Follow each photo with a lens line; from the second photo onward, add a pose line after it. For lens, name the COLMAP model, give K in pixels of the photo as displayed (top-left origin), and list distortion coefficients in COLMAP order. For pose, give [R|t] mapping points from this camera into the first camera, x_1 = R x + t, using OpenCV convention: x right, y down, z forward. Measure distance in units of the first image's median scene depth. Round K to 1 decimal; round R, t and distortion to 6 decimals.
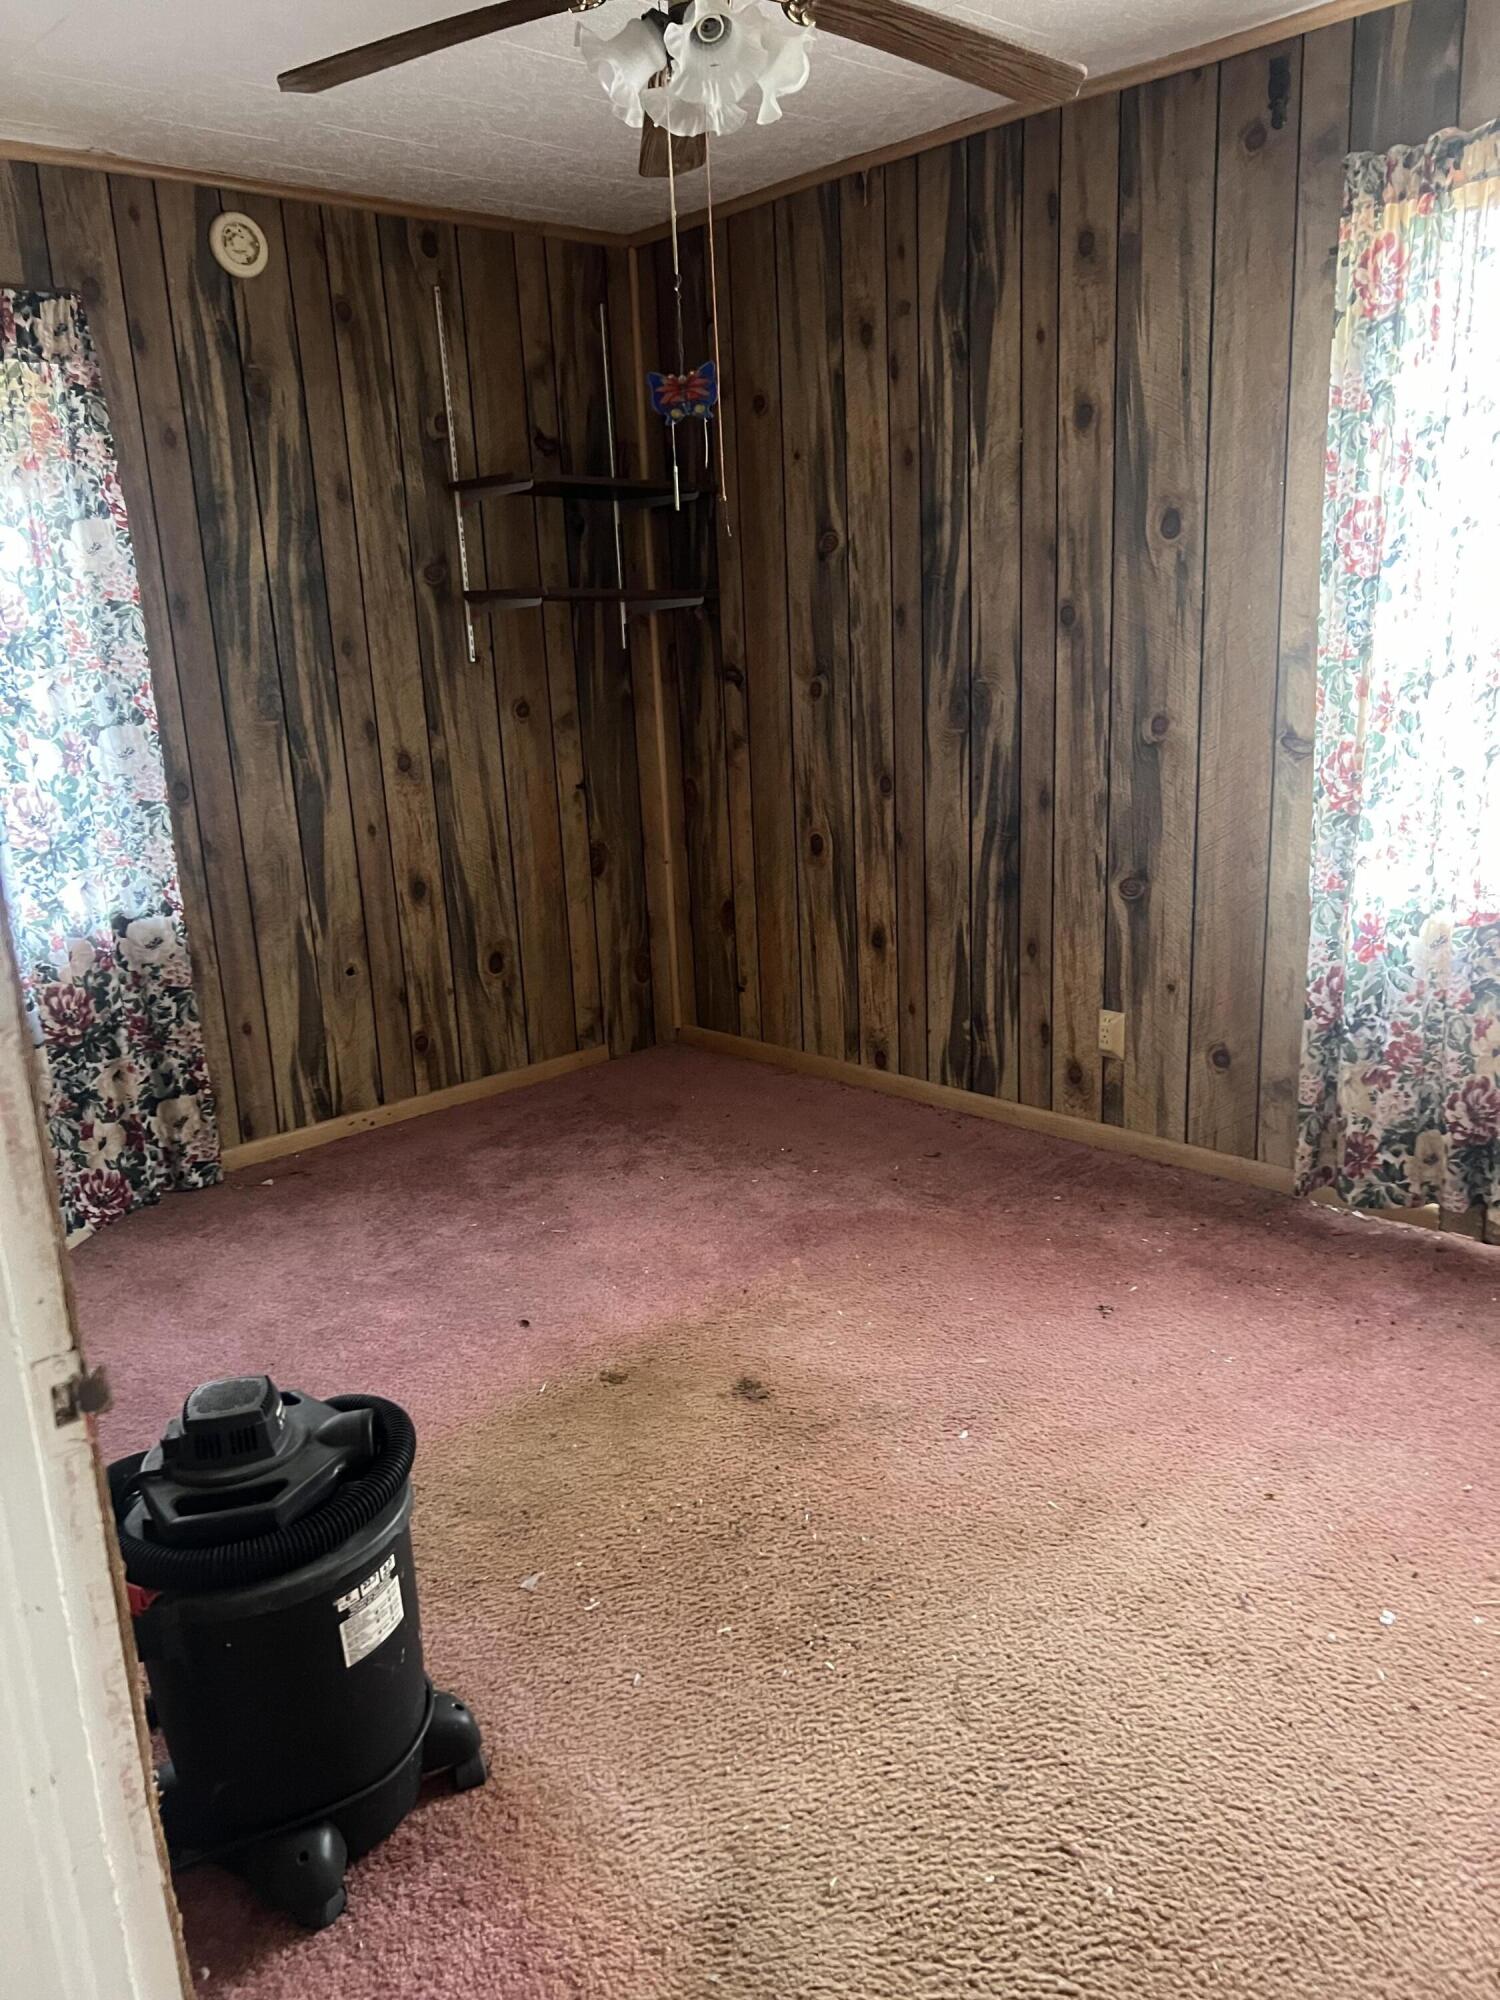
lens RADIAL K [[1507.8, 0, 754.4], [0, 1507.8, 1005.8], [0, 0, 1]] dist [0.037141, -0.015038]
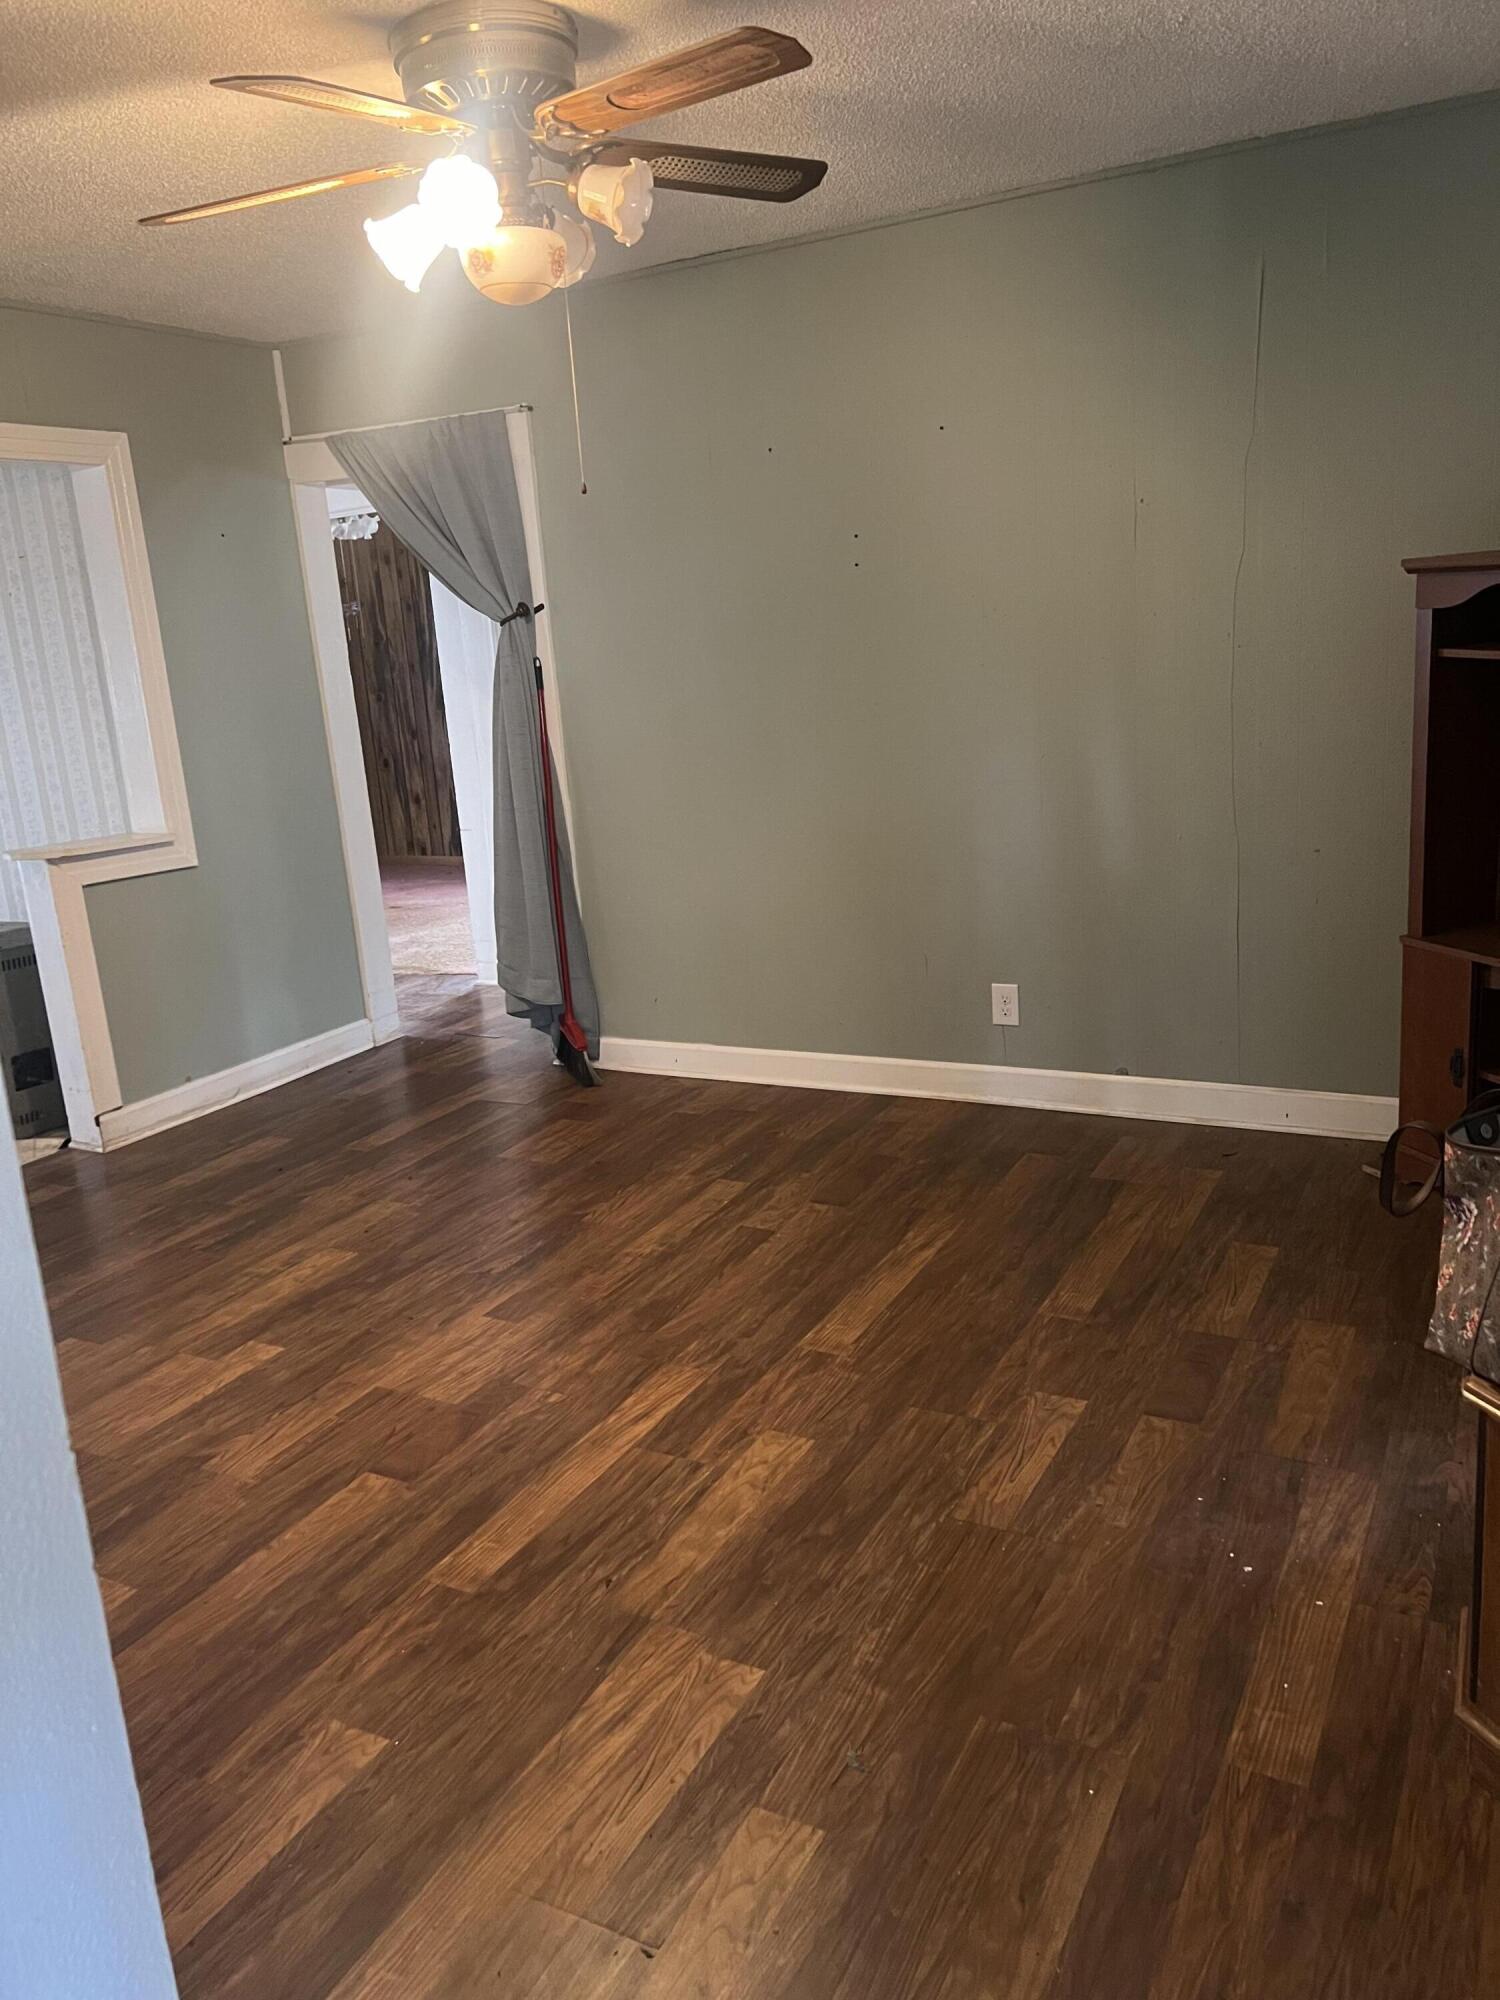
lens RADIAL K [[1507.8, 0, 755.6], [0, 1507.8, 996.2], [0, 0, 1]] dist [0.037141, -0.015038]
pose [[0.948664, -0.100848, 0.299778, -0.163913], [0.106304, 0.994332, -0.001903, 0.336707], [-0.297887, 0.033673, 0.954007, -1.486253]]
